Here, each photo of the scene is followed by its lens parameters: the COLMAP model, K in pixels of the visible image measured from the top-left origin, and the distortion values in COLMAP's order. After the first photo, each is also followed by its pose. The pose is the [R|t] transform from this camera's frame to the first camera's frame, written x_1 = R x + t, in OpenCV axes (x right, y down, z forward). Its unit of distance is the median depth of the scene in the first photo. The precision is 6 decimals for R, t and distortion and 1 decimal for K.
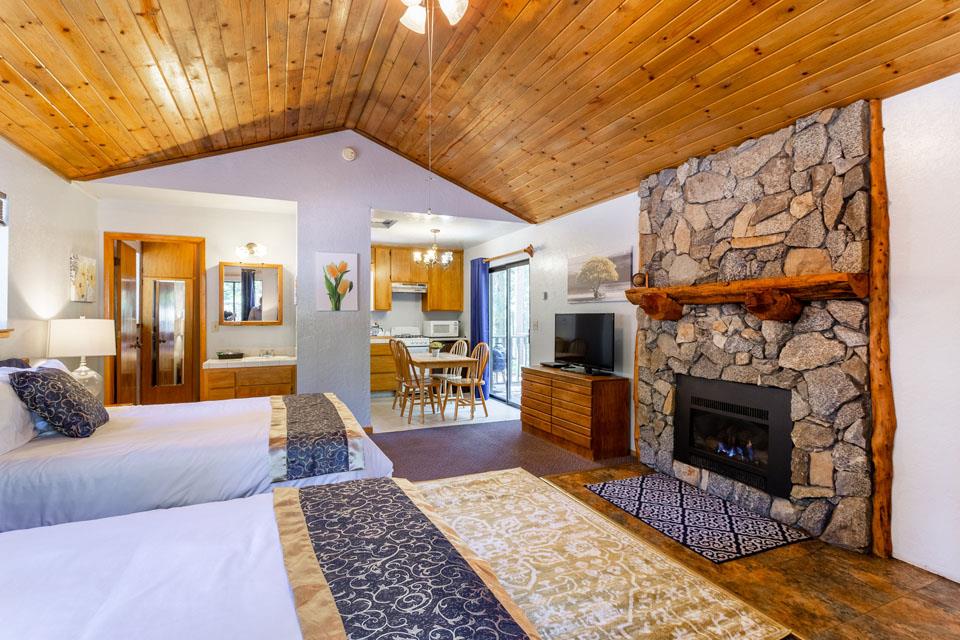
lens RADIAL K [[460.9, 0, 462.7], [0, 460.9, 307.3], [0, 0, 1]] dist [0.011218, -0.001925]
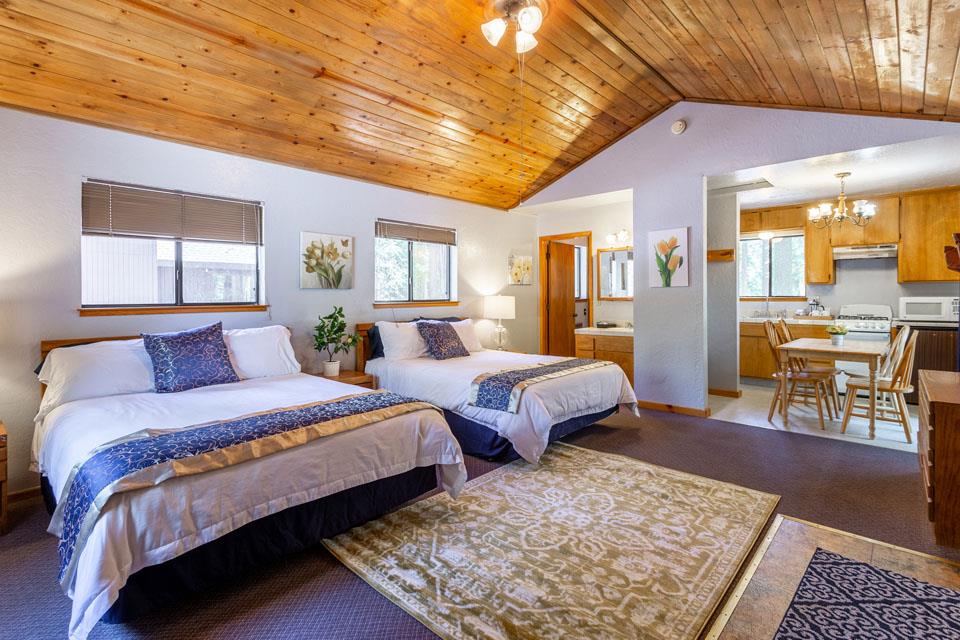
lens RADIAL K [[460.9, 0, 488.4], [0, 460.9, 288.9], [0, 0, 1]] dist [0.011218, -0.001925]
pose [[0.414566, -0.013565, -0.909918, 0.507383], [0.028040, 0.999605, -0.002127, 0.003265], [0.909587, -0.024632, 0.414783, 0.229189]]
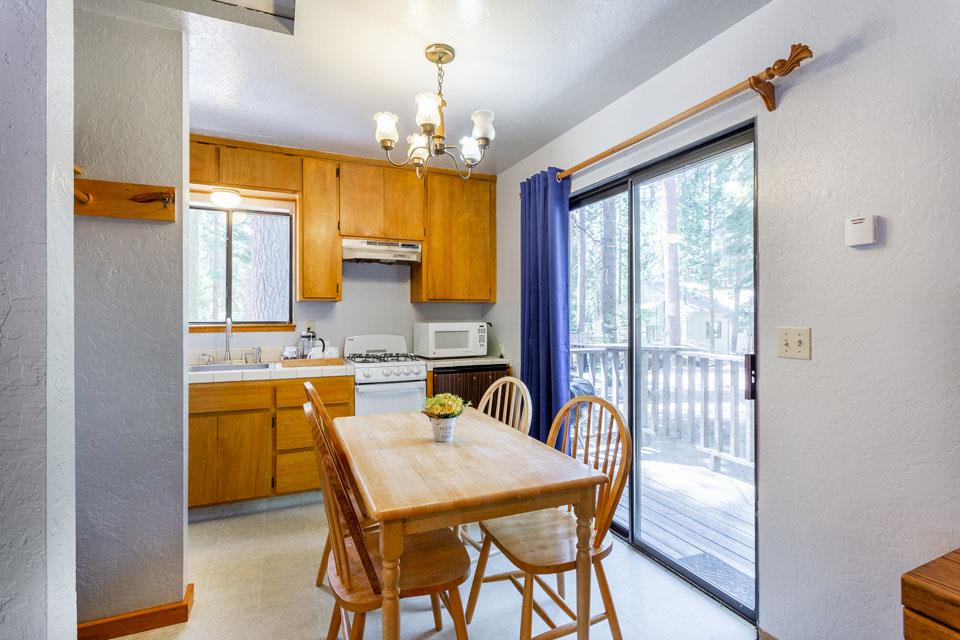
lens RADIAL K [[460.9, 0, 479.5], [0, 460.9, 313.3], [0, 0, 1]] dist [0.011218, -0.001925]
pose [[0.999334, 0.000337, 0.036498, -0.057021], [-0.001092, 0.999786, 0.020668, 0.017935], [-0.036483, -0.020694, 0.999120, 0.870549]]
